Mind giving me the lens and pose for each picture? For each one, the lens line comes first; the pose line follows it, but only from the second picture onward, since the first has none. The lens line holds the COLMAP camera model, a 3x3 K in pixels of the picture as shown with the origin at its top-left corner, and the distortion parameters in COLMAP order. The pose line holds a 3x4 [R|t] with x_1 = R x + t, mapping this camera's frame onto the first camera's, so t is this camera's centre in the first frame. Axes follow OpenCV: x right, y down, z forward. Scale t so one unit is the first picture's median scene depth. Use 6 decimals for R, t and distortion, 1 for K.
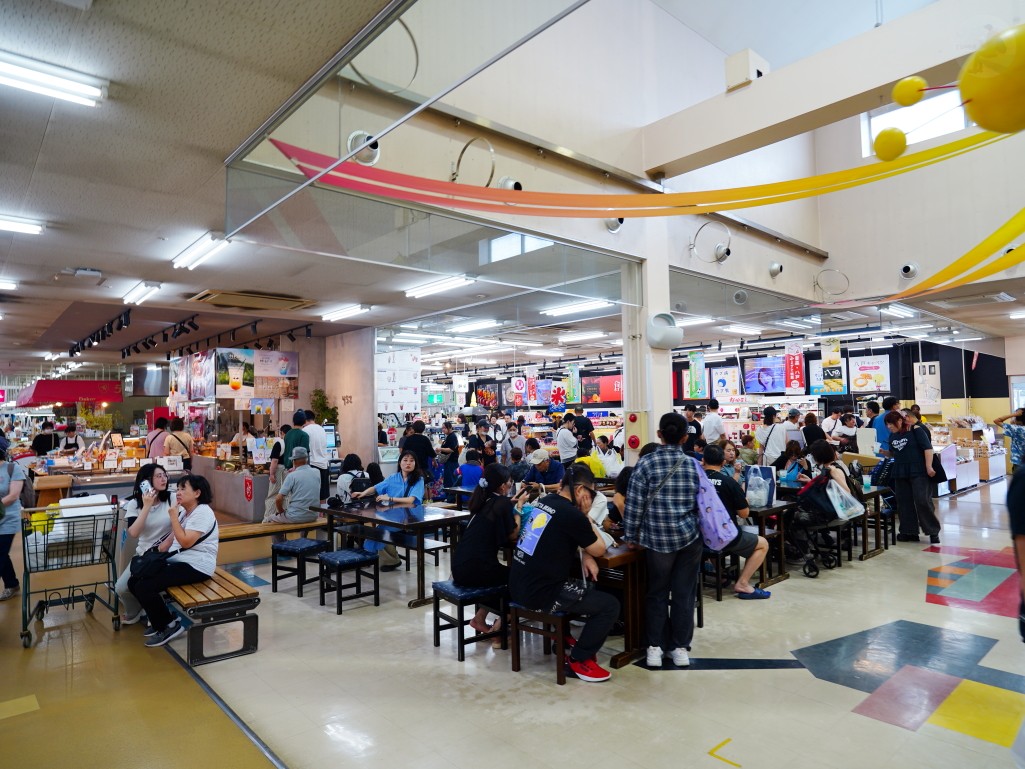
lens RADIAL K [[630.3, 0, 511.7], [0, 630.3, 385.4], [0, 0, 1]] dist [-0.023728, -0.000709]
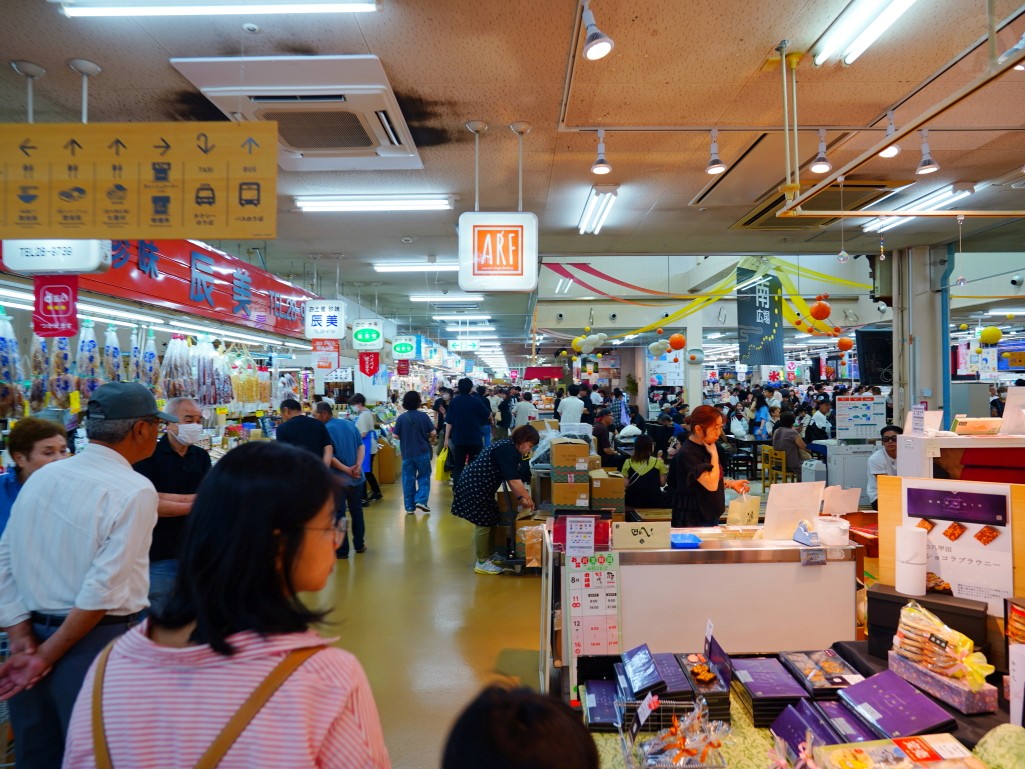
lens RADIAL K [[630.3, 0, 513.4], [0, 630.3, 384.1], [0, 0, 1]] dist [-0.023728, -0.000709]
pose [[0.743654, 0.007392, -0.668524, 0.737438], [0.027445, 0.998758, 0.041572, -0.053929], [0.668002, -0.049263, 0.742527, -0.702263]]
